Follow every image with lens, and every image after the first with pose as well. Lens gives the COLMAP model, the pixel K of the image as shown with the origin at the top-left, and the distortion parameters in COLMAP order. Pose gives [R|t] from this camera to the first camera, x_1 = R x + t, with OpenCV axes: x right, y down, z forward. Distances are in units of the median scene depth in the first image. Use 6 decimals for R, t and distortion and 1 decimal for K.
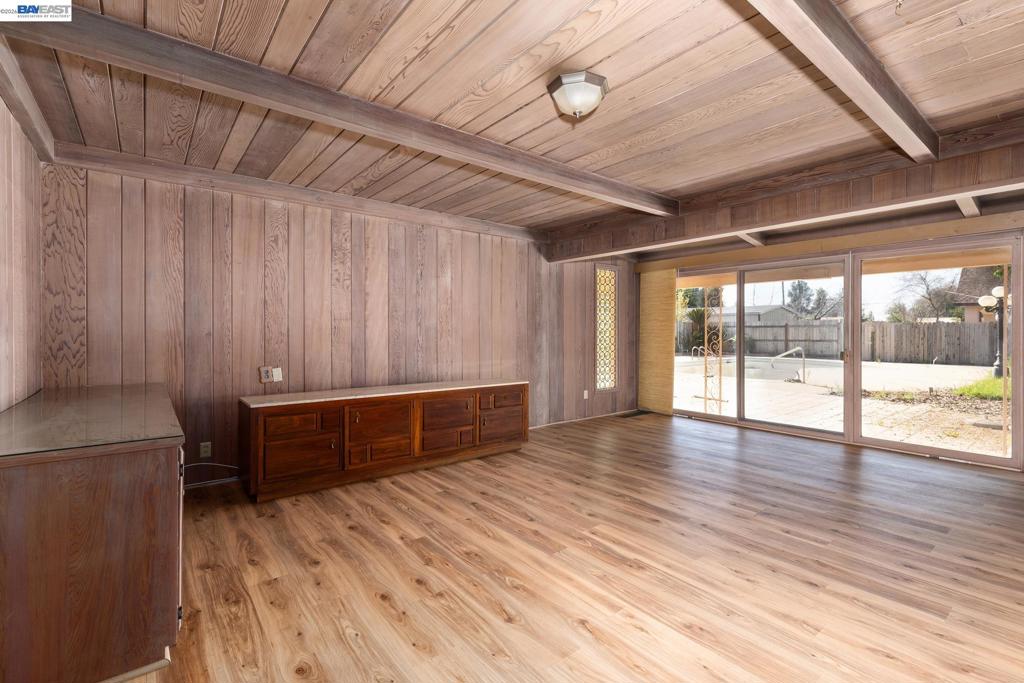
lens RADIAL K [[468.2, 0, 534.3], [0, 468.2, 327.4], [0, 0, 1]] dist [0.019507, -0.001781]
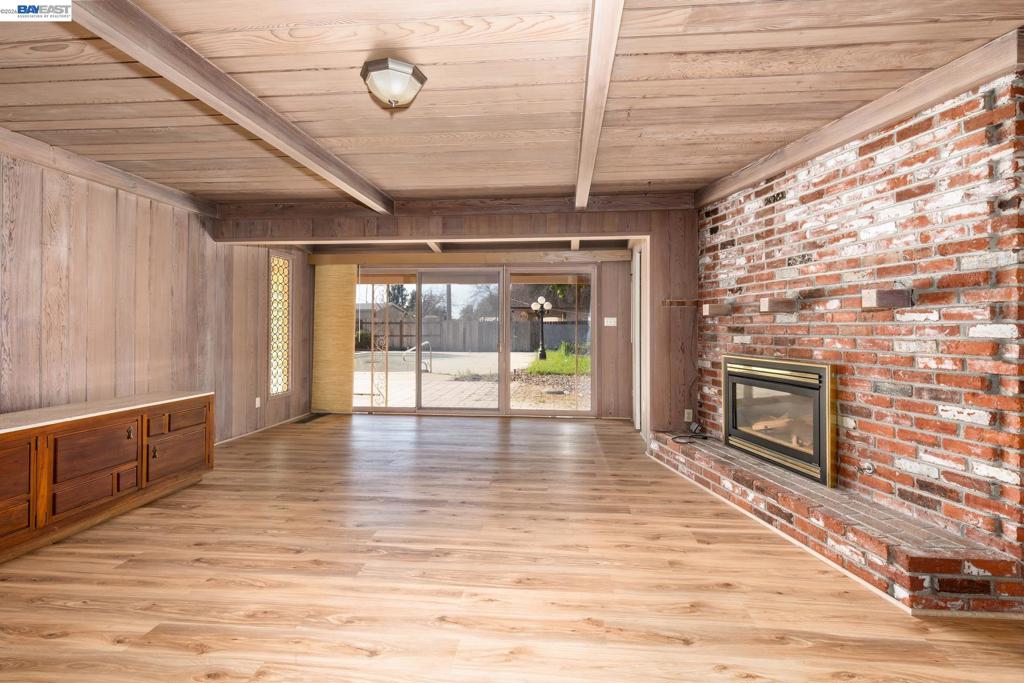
lens RADIAL K [[468.2, 0, 527.1], [0, 468.2, 319.9], [0, 0, 1]] dist [0.019507, -0.001781]
pose [[0.706996, 0.011884, 0.707118, -0.237654], [-0.006762, 0.999927, -0.010045, -0.001650], [-0.707185, 0.002320, 0.707025, 0.077740]]
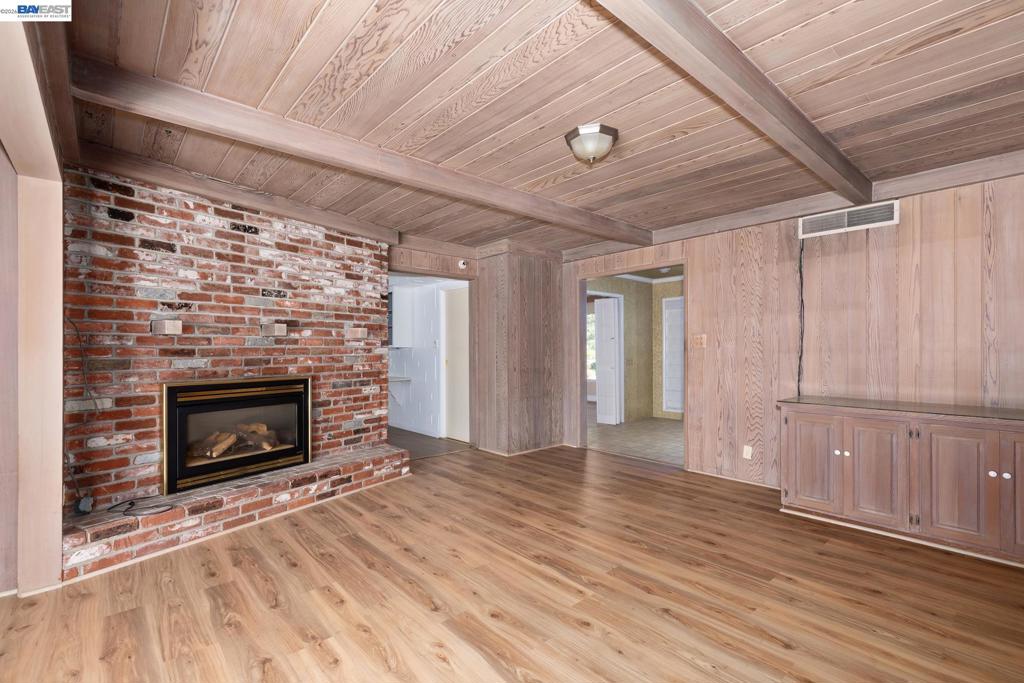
lens RADIAL K [[468.2, 0, 506.8], [0, 468.2, 349.1], [0, 0, 1]] dist [0.019507, -0.001781]
pose [[-0.999992, -0.000011, 0.004038, 0.177976], [-0.000036, 0.999981, -0.006216, 0.005117], [-0.004038, -0.006216, -0.999973, 1.291257]]
